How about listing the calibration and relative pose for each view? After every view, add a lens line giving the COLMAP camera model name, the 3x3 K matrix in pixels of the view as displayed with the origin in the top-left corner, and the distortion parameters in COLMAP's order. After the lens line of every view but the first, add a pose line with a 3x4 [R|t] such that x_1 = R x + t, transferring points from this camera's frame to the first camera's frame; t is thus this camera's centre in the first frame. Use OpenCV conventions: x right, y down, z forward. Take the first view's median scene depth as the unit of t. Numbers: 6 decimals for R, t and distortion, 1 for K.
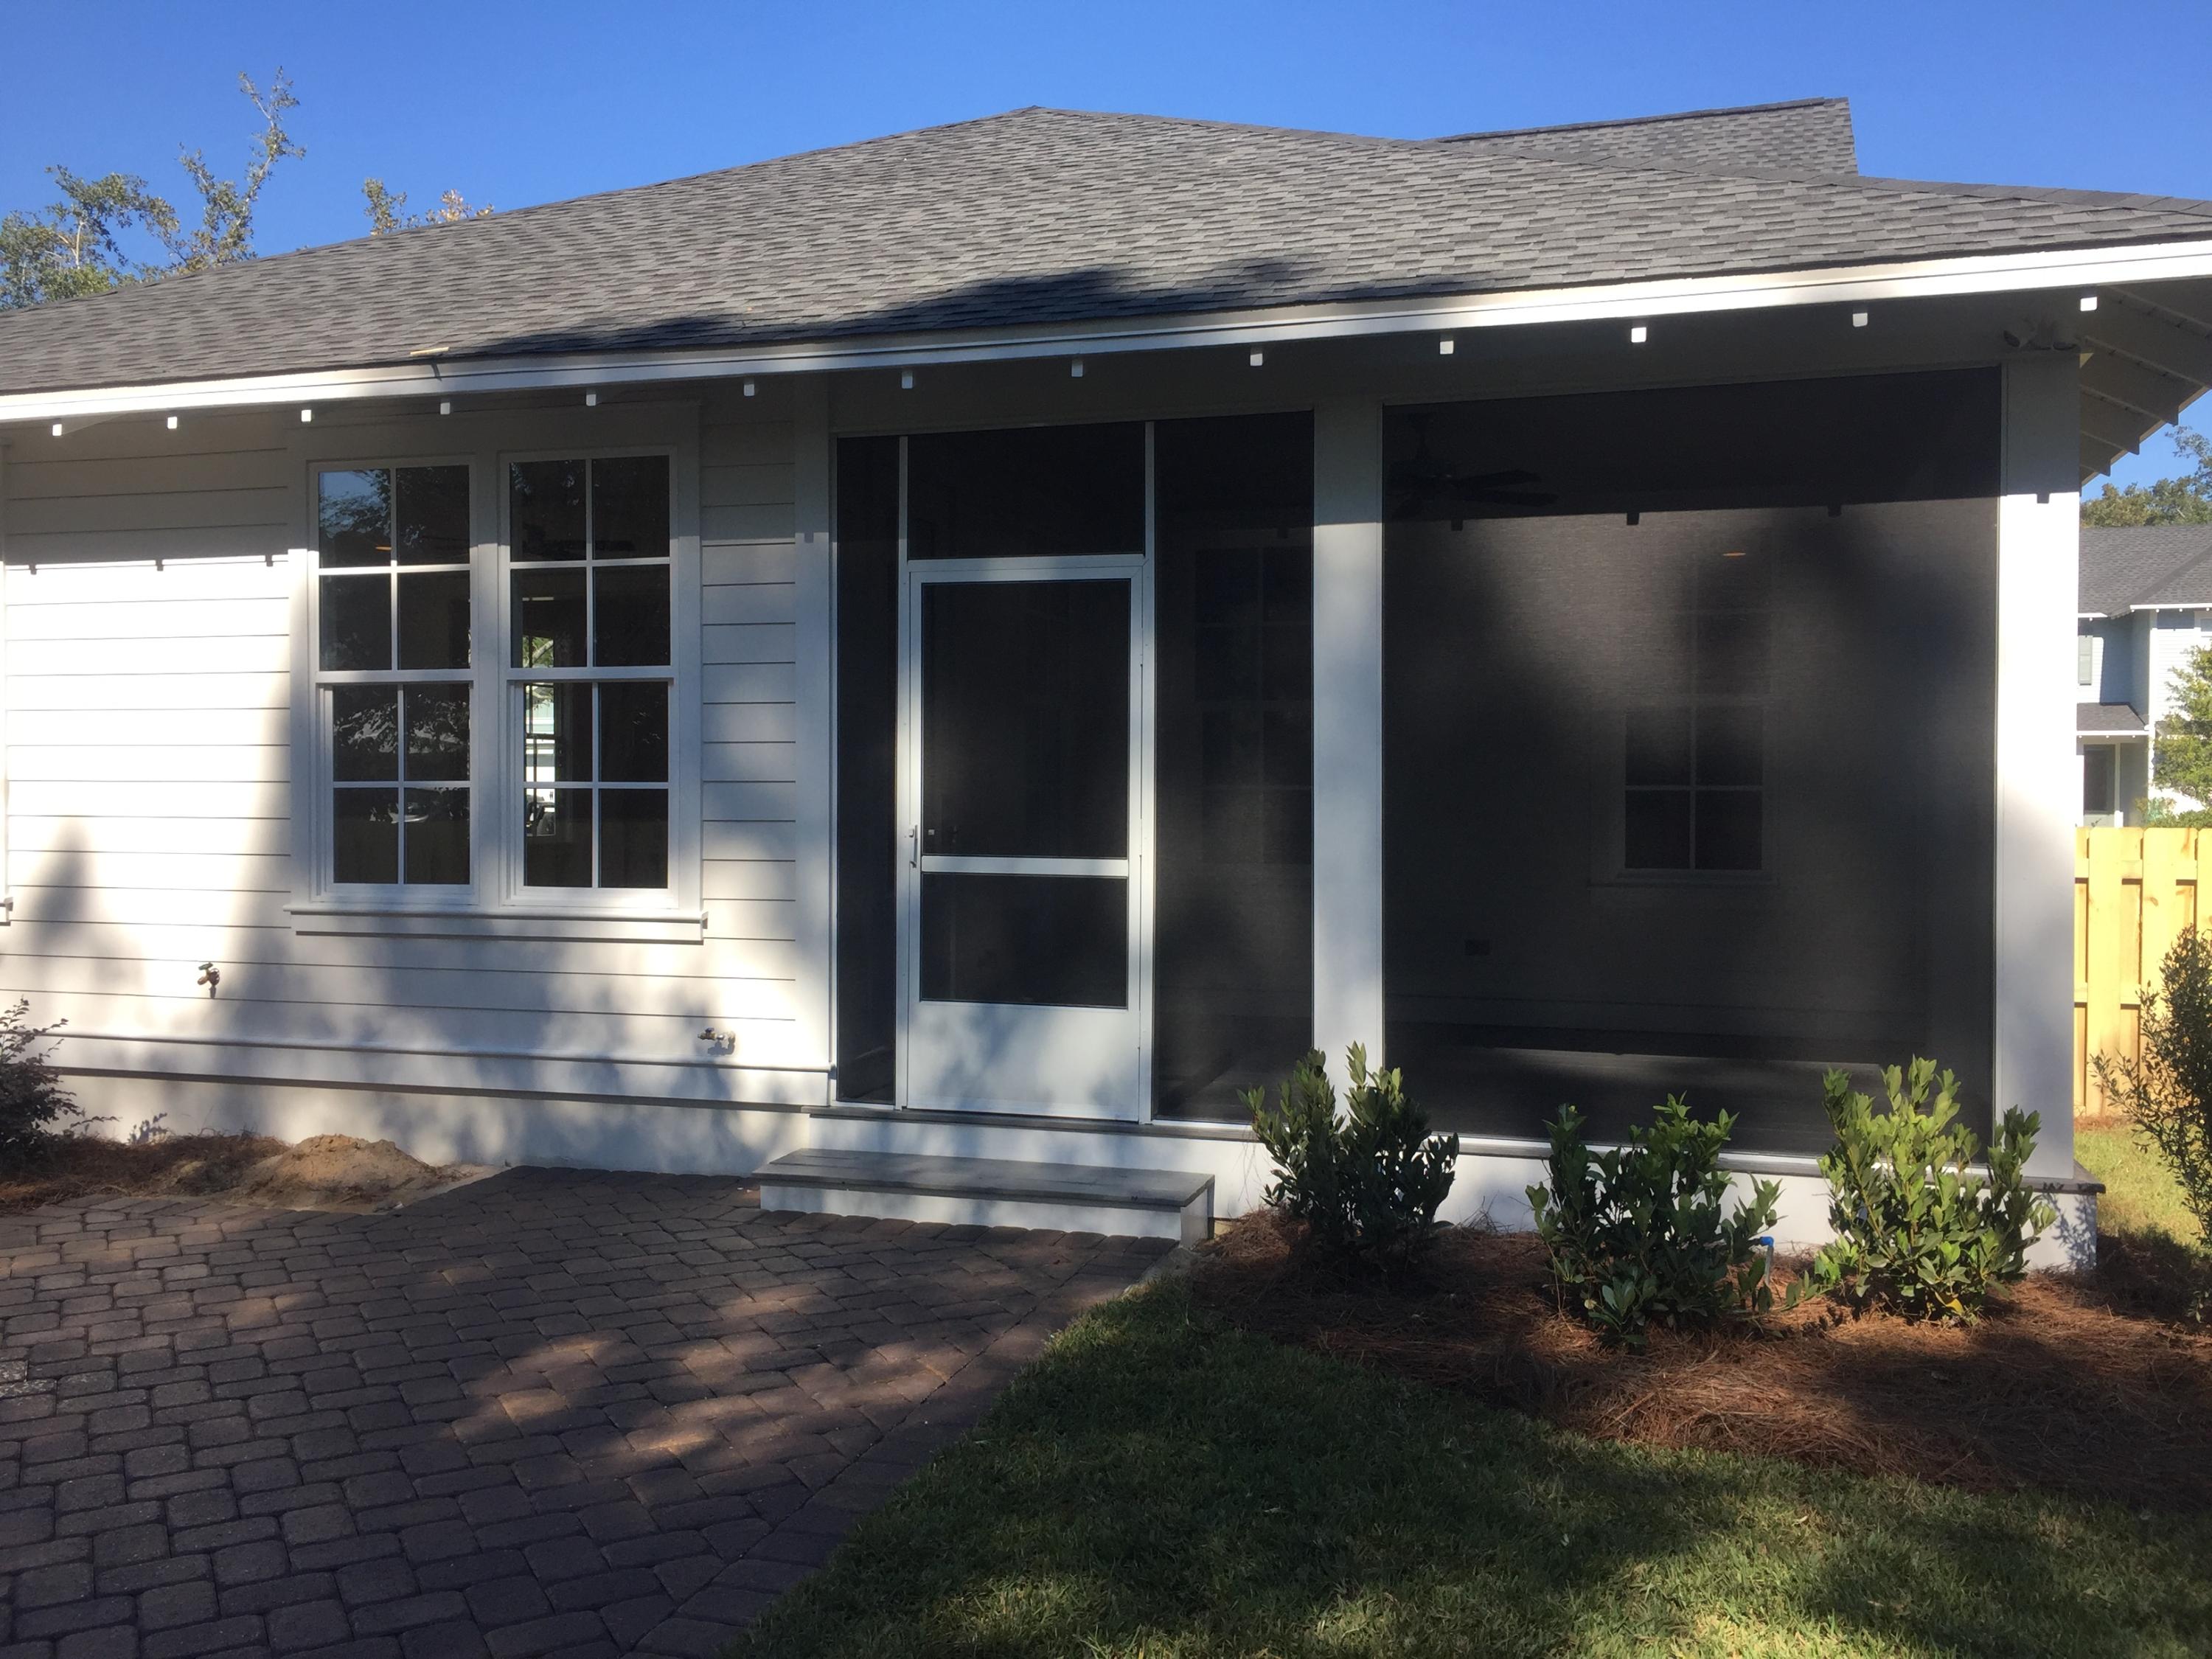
lens RADIAL K [[1905.6, 0, 1104.4], [0, 1905.6, 829.0], [0, 0, 1]] dist [0.071118, -0.088243]
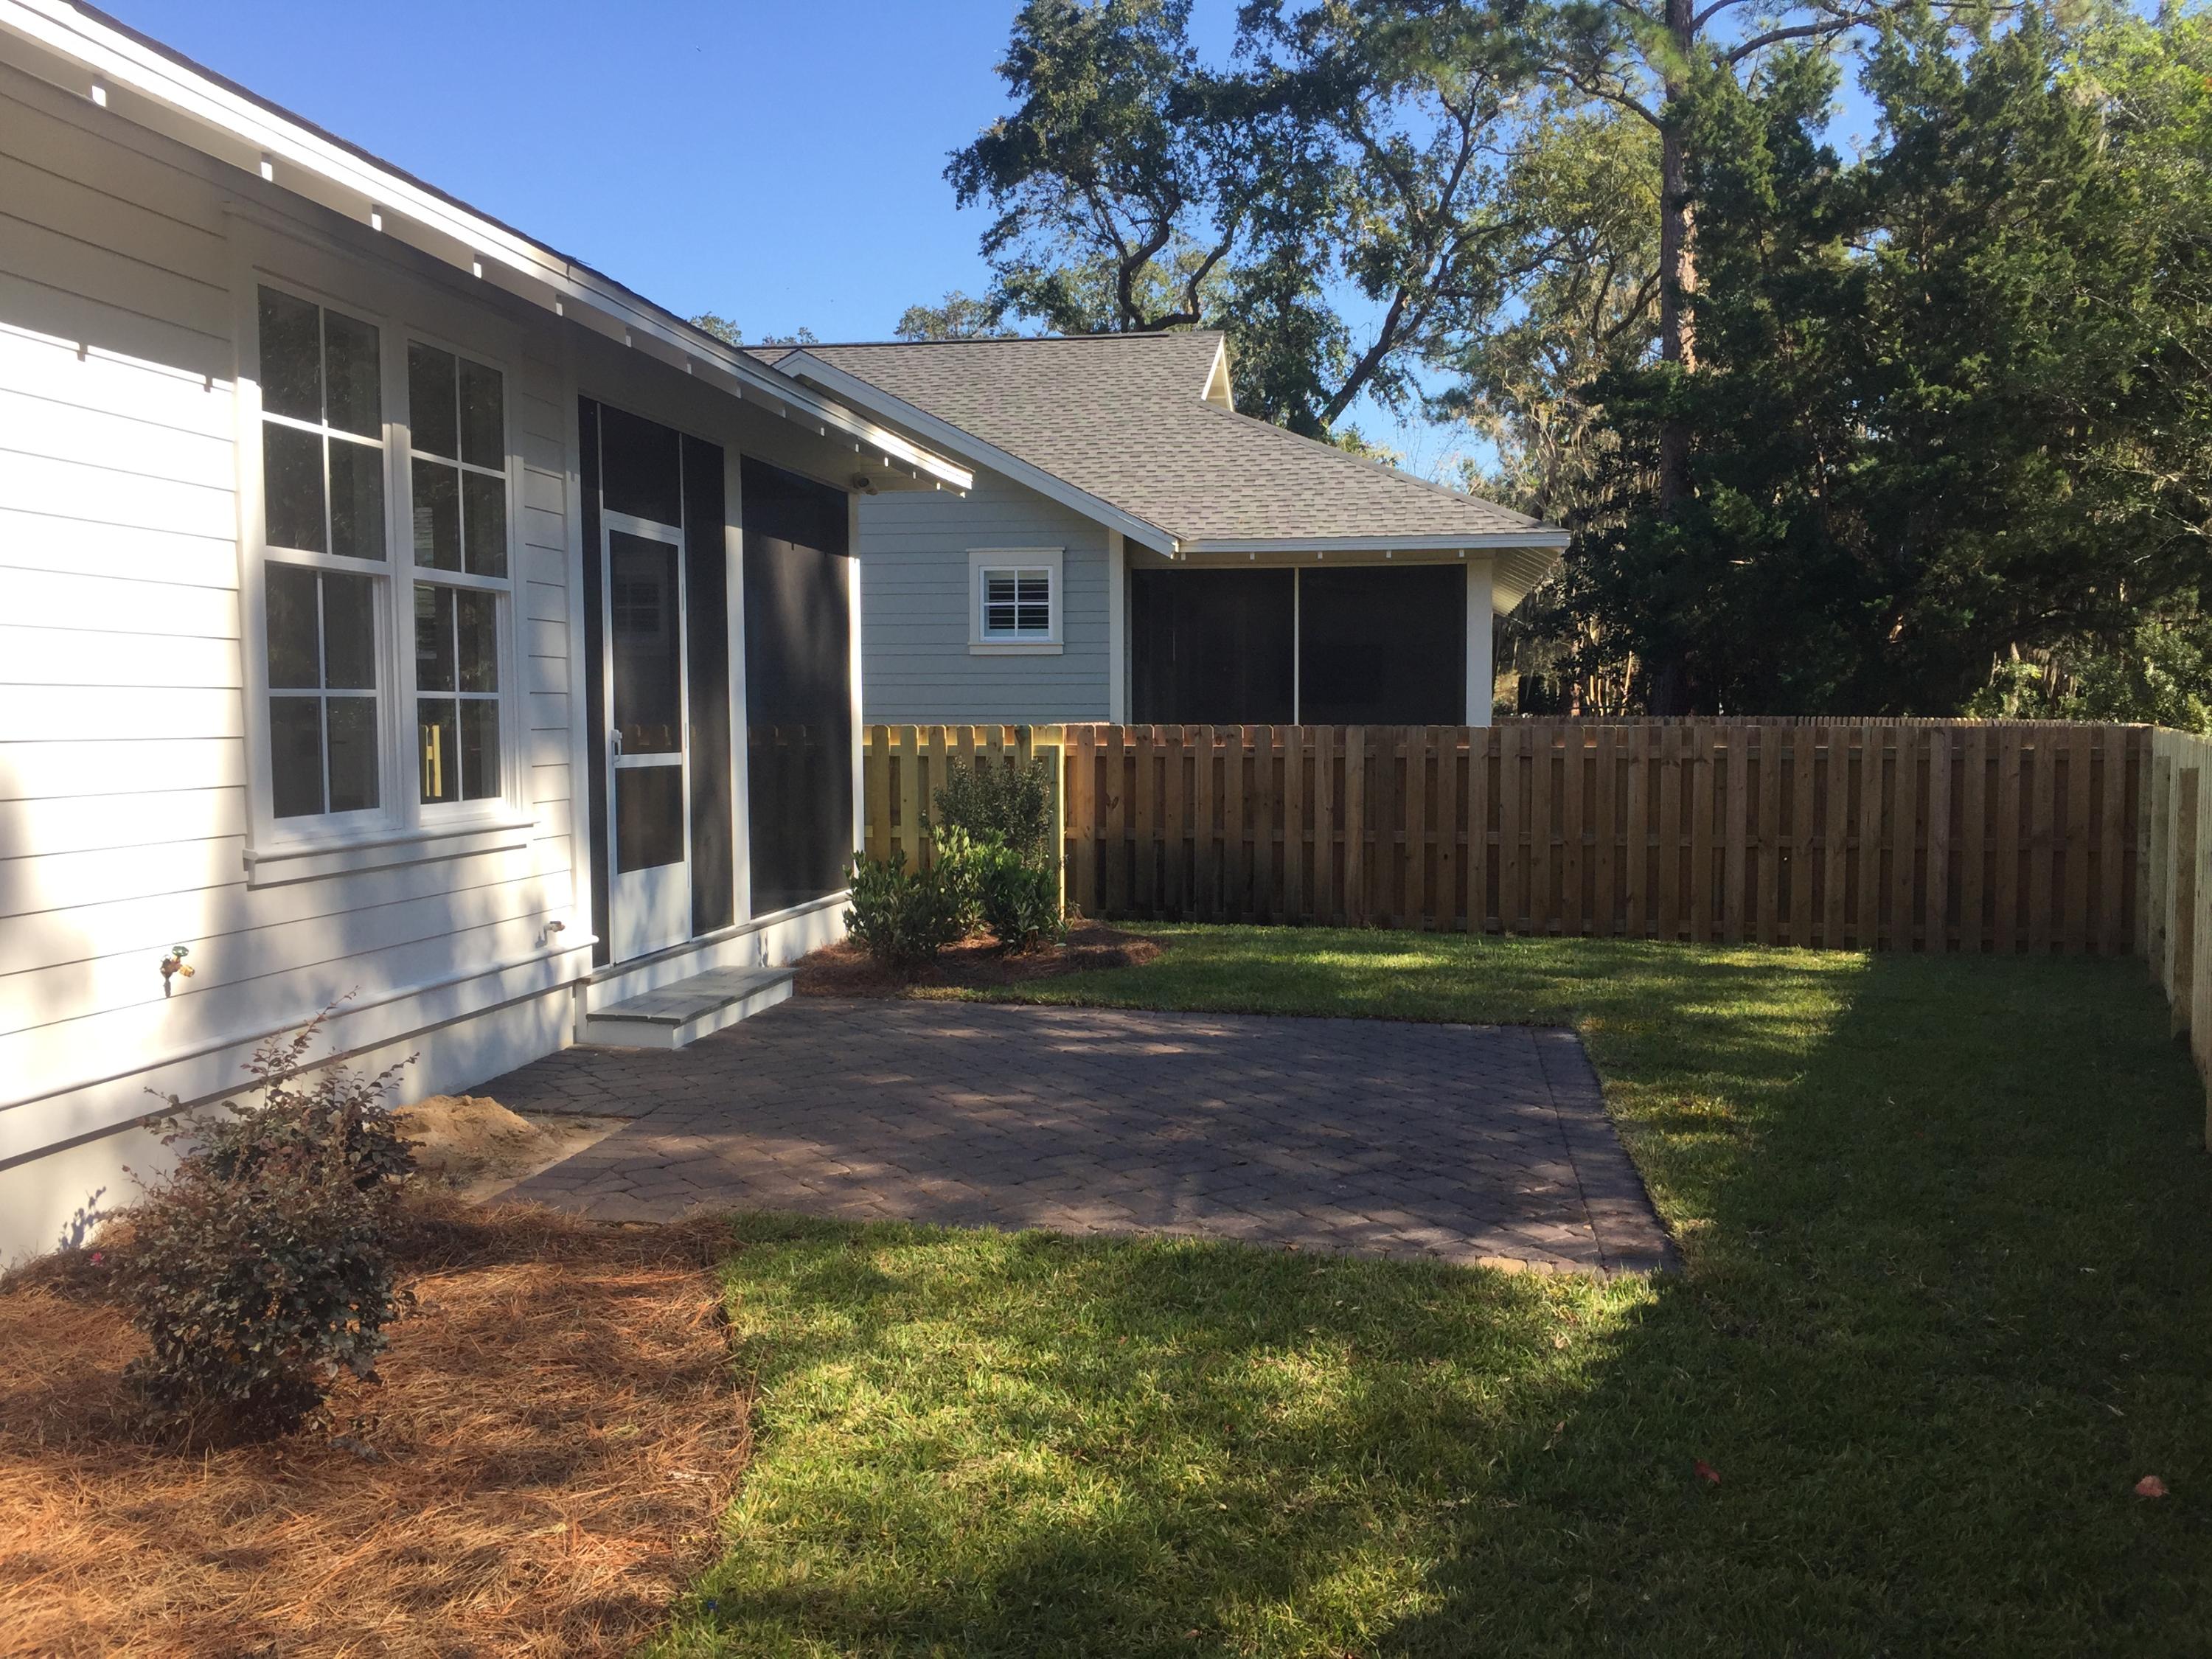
lens RADIAL K [[1905.6, 0, 1104.0], [0, 1905.6, 831.6], [0, 0, 1]] dist [0.071118, -0.088243]
pose [[-0.124504, -0.067083, 0.989949, -1.269583], [0.018758, 0.997374, 0.069945, -0.015611], [-0.992042, 0.027278, -0.122918, 0.793795]]
